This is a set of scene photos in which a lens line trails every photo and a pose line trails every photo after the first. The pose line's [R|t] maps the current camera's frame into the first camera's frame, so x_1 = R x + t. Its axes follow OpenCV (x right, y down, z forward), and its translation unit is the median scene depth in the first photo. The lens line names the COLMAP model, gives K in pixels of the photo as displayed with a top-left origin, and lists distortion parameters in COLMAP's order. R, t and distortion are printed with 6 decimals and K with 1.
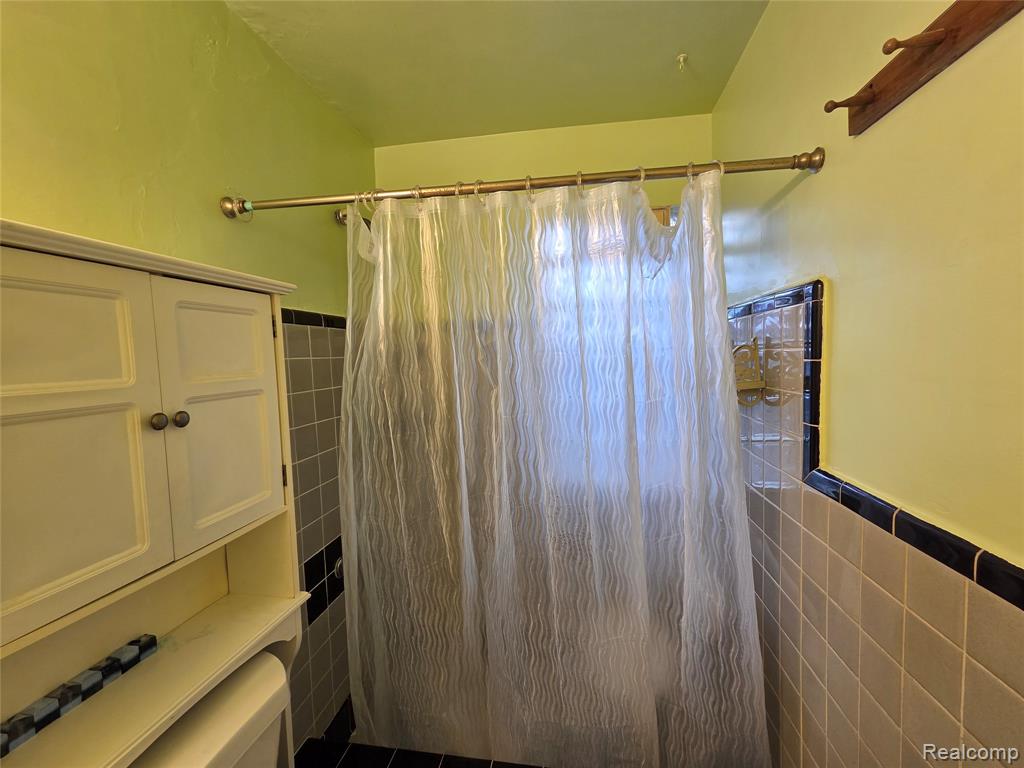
lens RADIAL K [[418.5, 0, 517.5], [0, 418.5, 382.5], [0, 0, 1]] dist [0.003136, -0.000208]
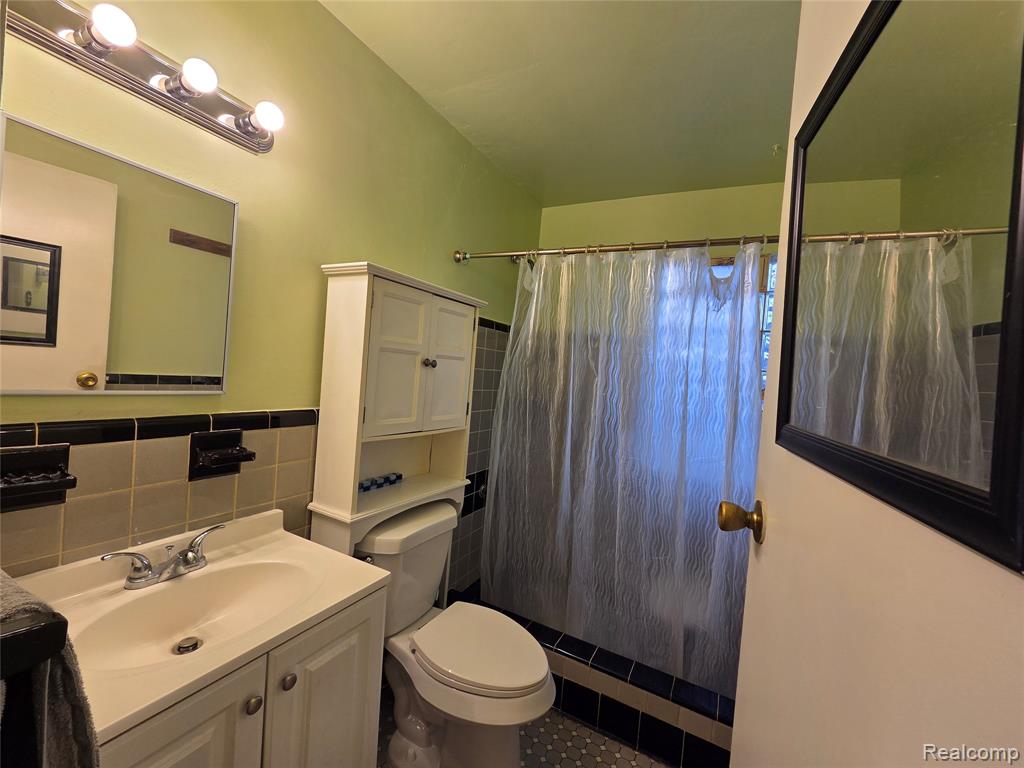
lens RADIAL K [[418.5, 0, 517.5], [0, 418.5, 382.5], [0, 0, 1]] dist [0.003136, -0.000208]
pose [[0.938936, 0.116927, -0.323614, 0.188047], [-0.132780, 0.990770, -0.027267, 0.126509], [0.317439, 0.068572, 0.945796, -0.576895]]
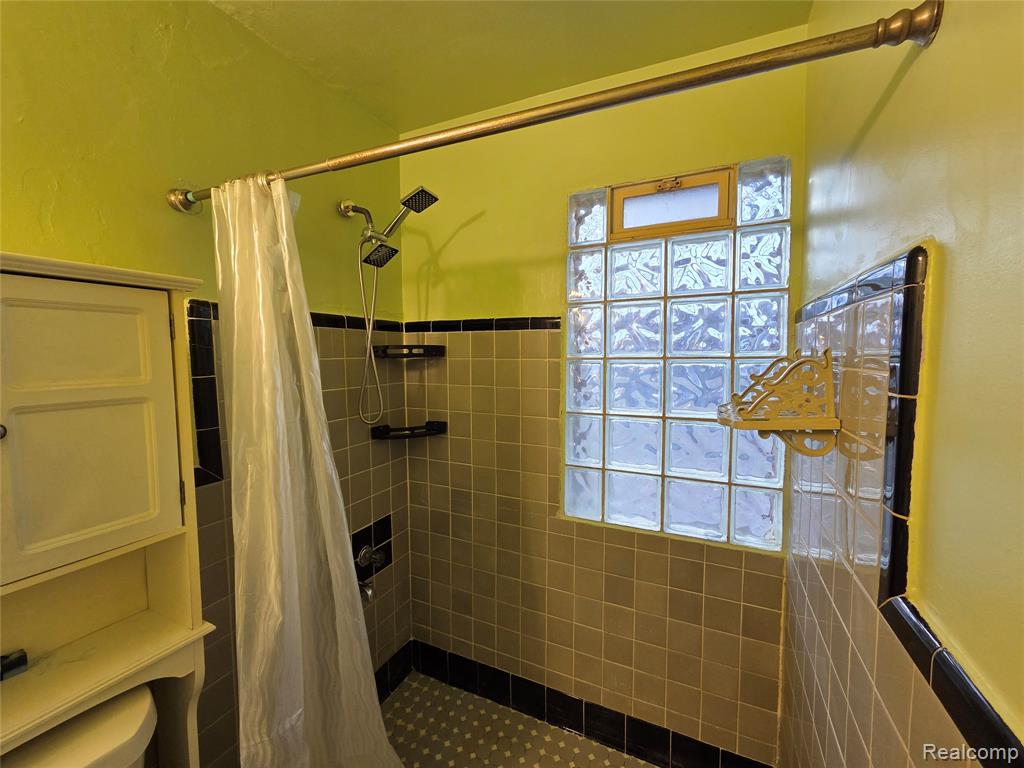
lens RADIAL K [[418.5, 0, 517.5], [0, 418.5, 382.5], [0, 0, 1]] dist [0.003136, -0.000208]
pose [[0.960451, 0.043600, -0.275014, 0.350511], [-0.042359, 0.999048, 0.010454, -0.051503], [0.275208, 0.001609, 0.961383, 0.318074]]
